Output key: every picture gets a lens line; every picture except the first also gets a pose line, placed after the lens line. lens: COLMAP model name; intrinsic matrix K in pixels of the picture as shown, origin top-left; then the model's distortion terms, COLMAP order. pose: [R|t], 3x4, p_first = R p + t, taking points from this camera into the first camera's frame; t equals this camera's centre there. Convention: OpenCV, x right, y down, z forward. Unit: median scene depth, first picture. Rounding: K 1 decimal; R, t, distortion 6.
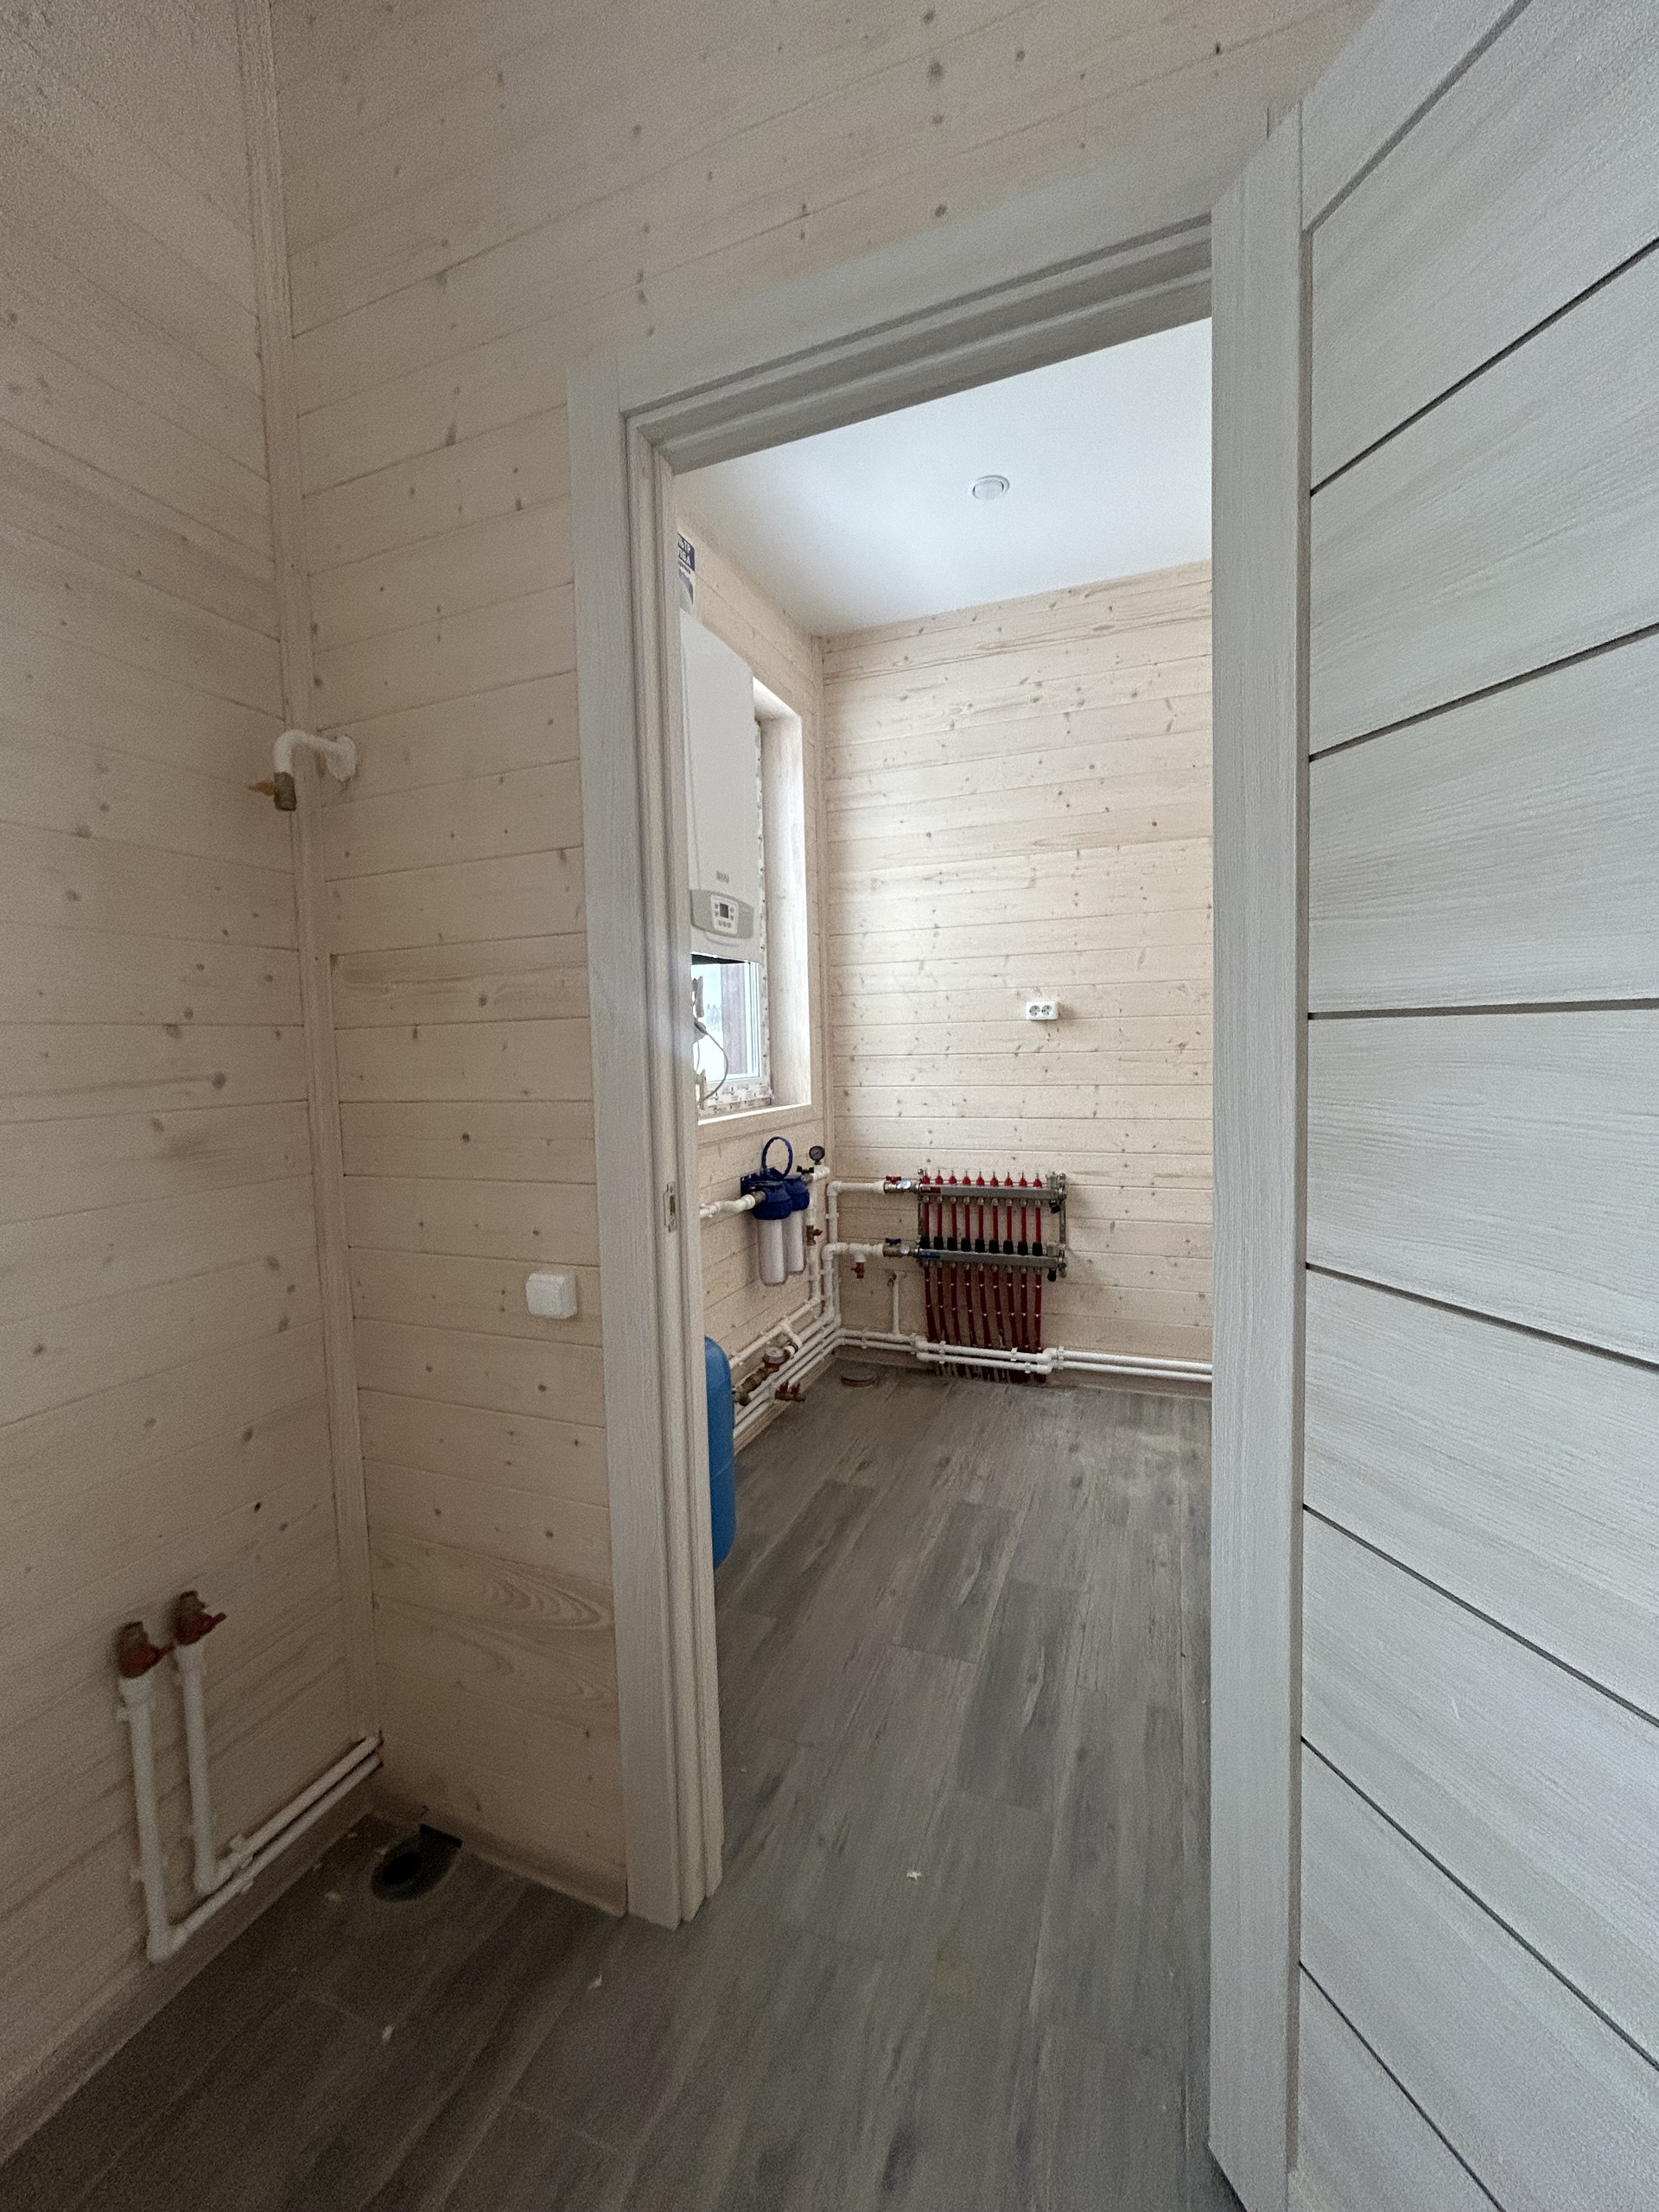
lens RADIAL K [[898.0, 0, 856.9], [0, 898.0, 1098.0], [0, 0, 1]] dist [0.000962, -0.000046]
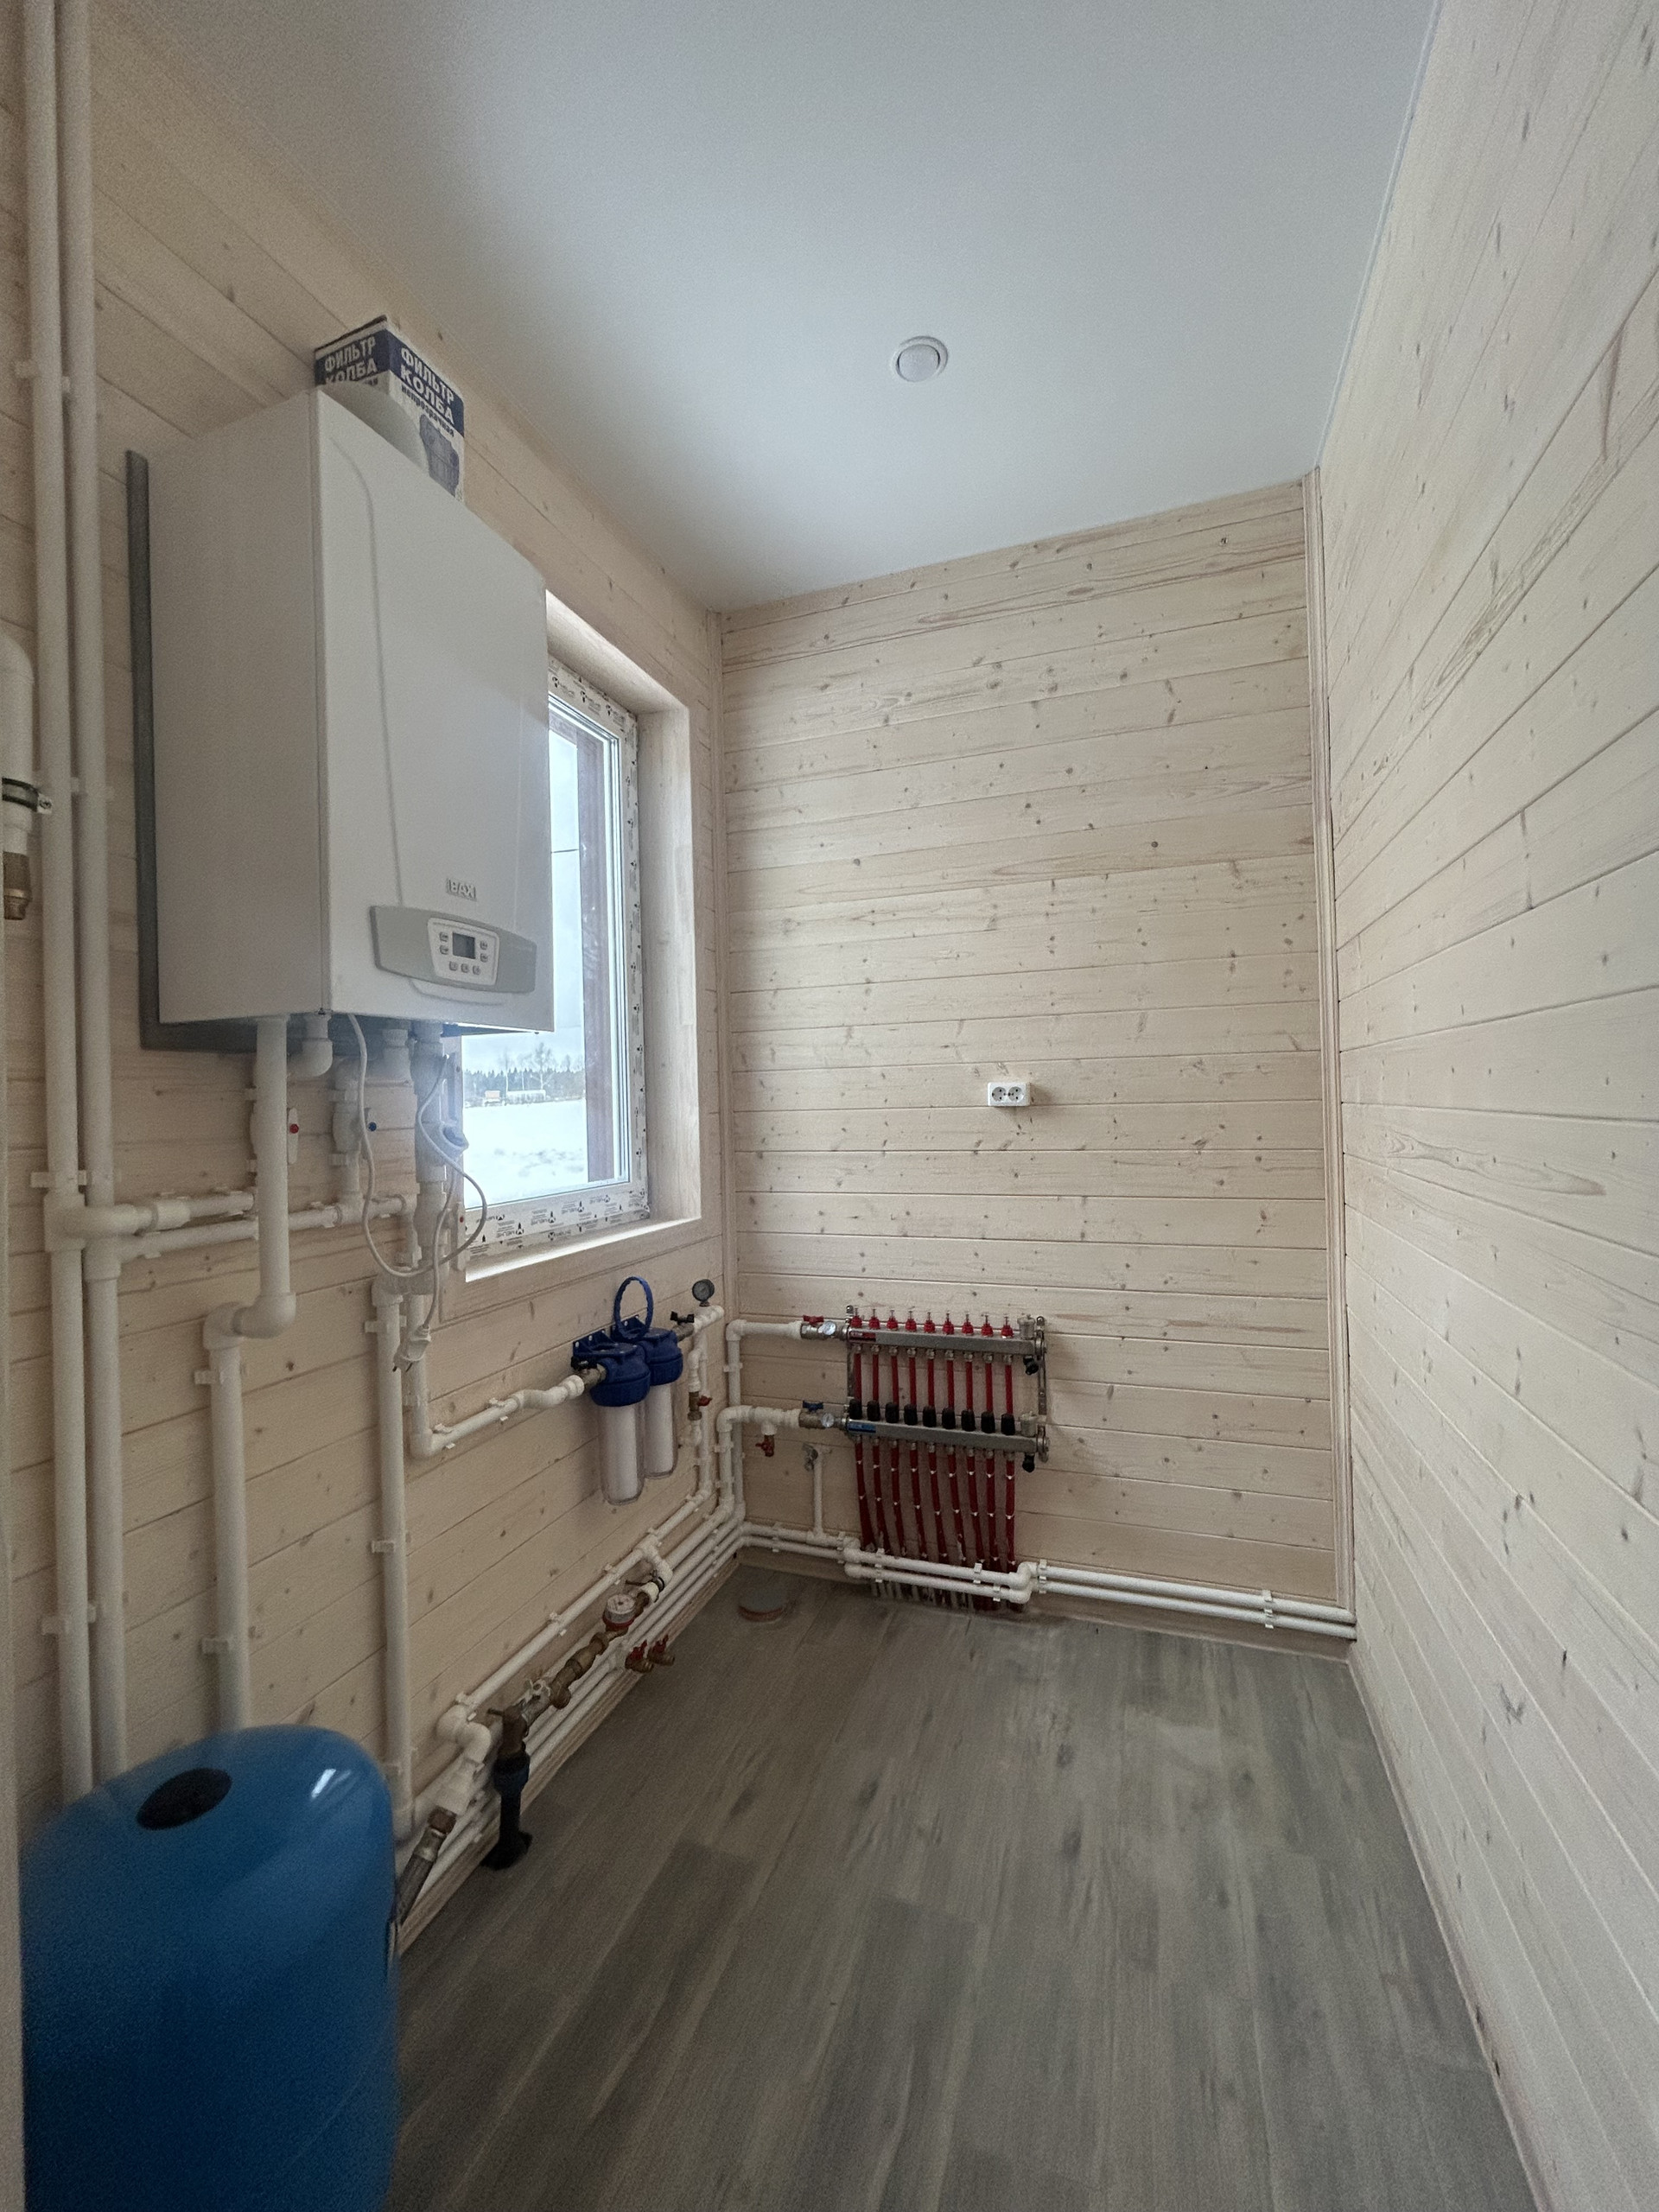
lens RADIAL K [[894.0, 0, 876.1], [0, 894.0, 1086.6], [0, 0, 1]] dist [-0.001354, 0.001318]
pose [[0.999014, -0.000377, 0.044391, 0.063316], [0.003882, 0.996876, -0.078885, -0.045050], [-0.044223, 0.078980, 0.995895, 0.267985]]
